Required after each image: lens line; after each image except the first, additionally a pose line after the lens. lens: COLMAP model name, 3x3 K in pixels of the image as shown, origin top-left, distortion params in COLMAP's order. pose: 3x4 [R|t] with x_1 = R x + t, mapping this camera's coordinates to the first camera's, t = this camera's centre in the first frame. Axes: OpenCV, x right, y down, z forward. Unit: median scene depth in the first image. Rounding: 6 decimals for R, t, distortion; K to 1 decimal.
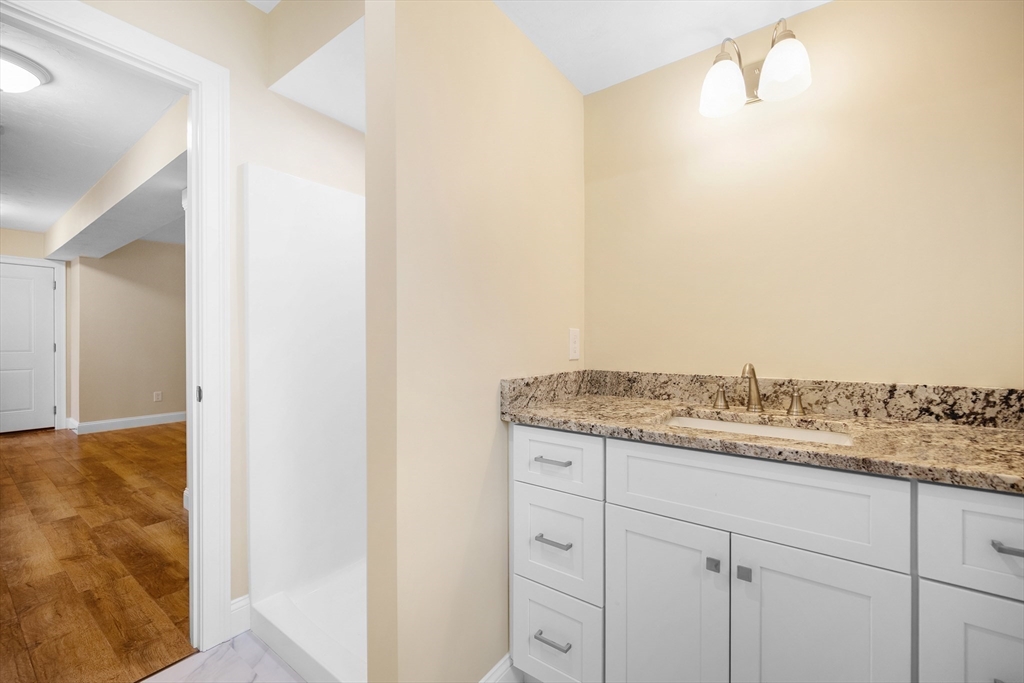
lens RADIAL K [[423.5, 0, 512.0], [0, 423.5, 341.5], [0, 0, 1]] dist [-0.000735, -0.000349]
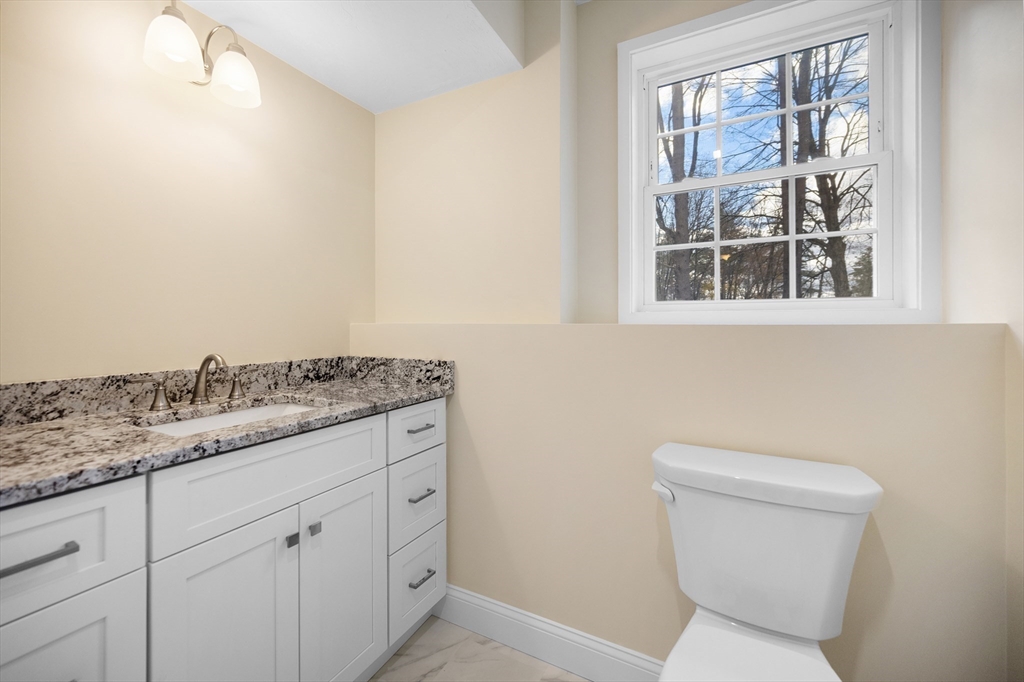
lens RADIAL K [[415.4, 0, 509.7], [0, 415.4, 322.2], [0, 0, 1]] dist [-0.000312, -0.000041]
pose [[-0.137704, 0.004041, 0.990465, -0.516549], [0.003088, 0.999989, -0.003651, -0.017723], [-0.990469, 0.002556, -0.137715, 0.471807]]
